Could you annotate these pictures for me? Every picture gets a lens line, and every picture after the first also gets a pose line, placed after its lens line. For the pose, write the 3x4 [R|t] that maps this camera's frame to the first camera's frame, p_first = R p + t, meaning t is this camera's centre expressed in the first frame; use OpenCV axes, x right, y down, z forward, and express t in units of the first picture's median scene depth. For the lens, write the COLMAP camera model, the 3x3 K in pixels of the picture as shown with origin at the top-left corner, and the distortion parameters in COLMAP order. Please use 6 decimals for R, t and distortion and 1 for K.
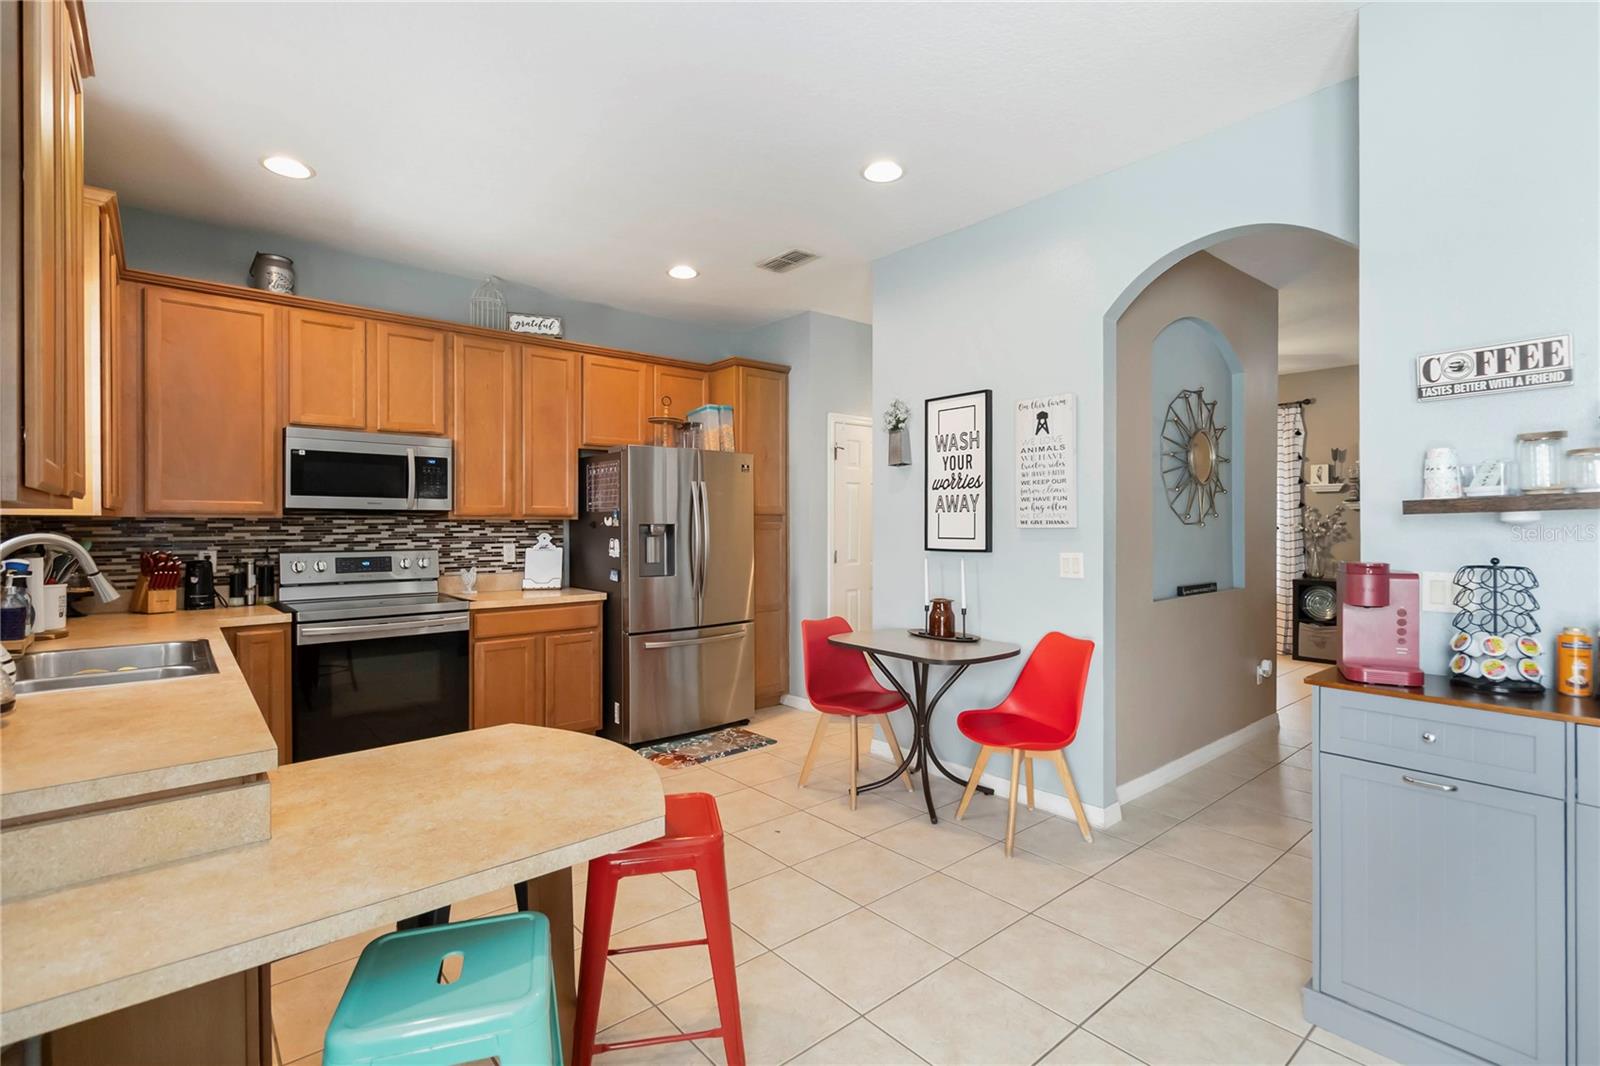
lens RADIAL K [[739.0, 0, 813.9], [0, 739.0, 528.9], [0, 0, 1]] dist [0.002495, 0.000699]
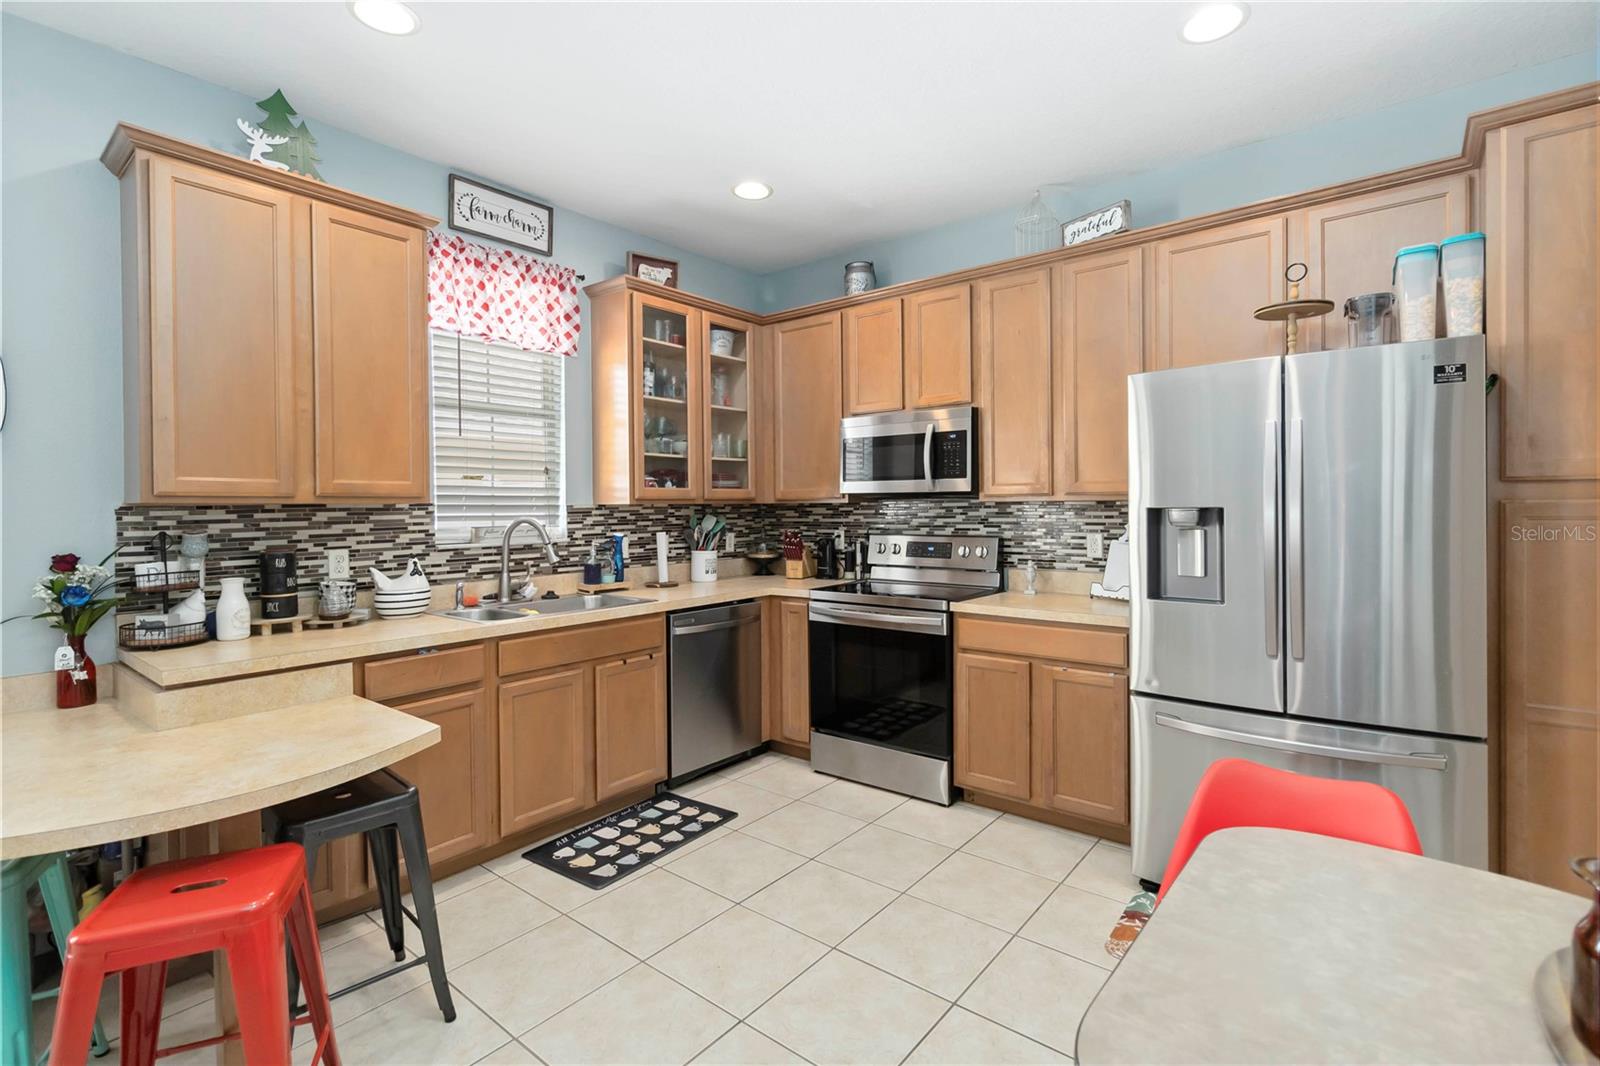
lens RADIAL K [[739.0, 0, 788.5], [0, 739.0, 509.4], [0, 0, 1]] dist [0.002495, 0.000699]
pose [[0.176130, 0.002882, -0.984363, 0.303643], [0.002075, 0.999992, 0.003299, -0.007675], [0.984365, -0.002624, 0.176123, 0.649575]]
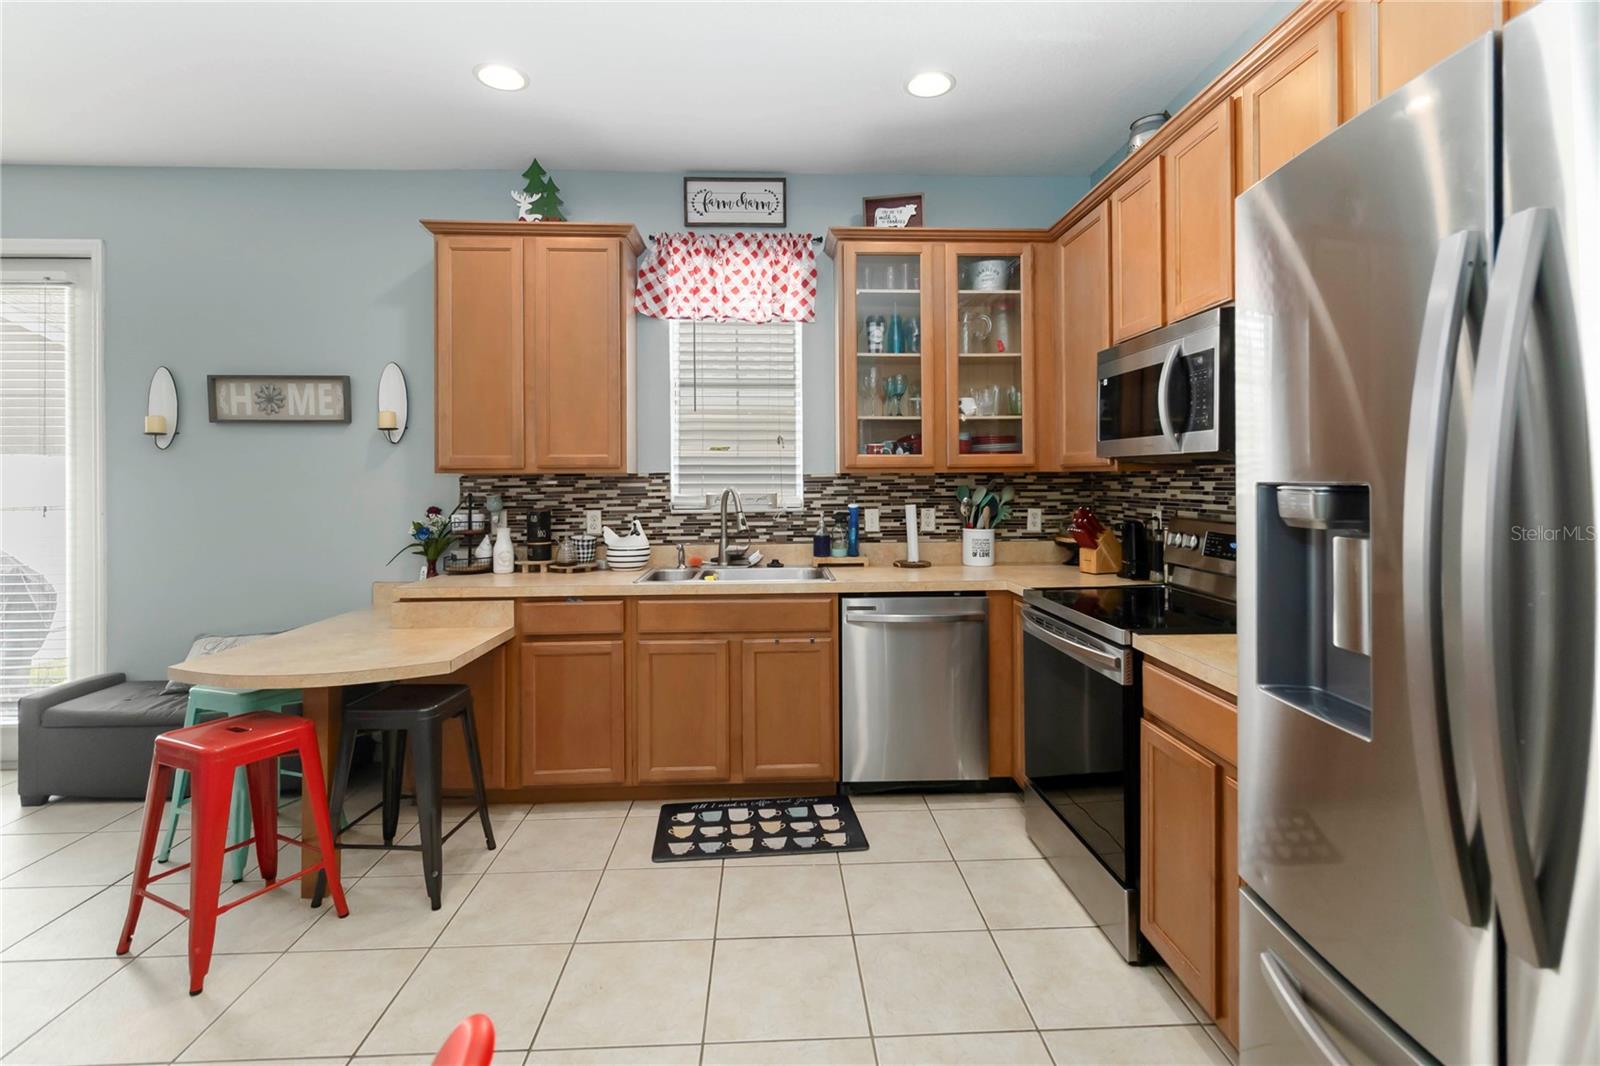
lens RADIAL K [[739.0, 0, 788.7], [0, 739.0, 473.7], [0, 0, 1]] dist [0.002495, 0.000699]
pose [[-0.613967, 0.000250, -0.789332, 0.078259], [0.001012, 0.999999, -0.000471, -0.010828], [0.789331, -0.001089, -0.613967, 1.079403]]
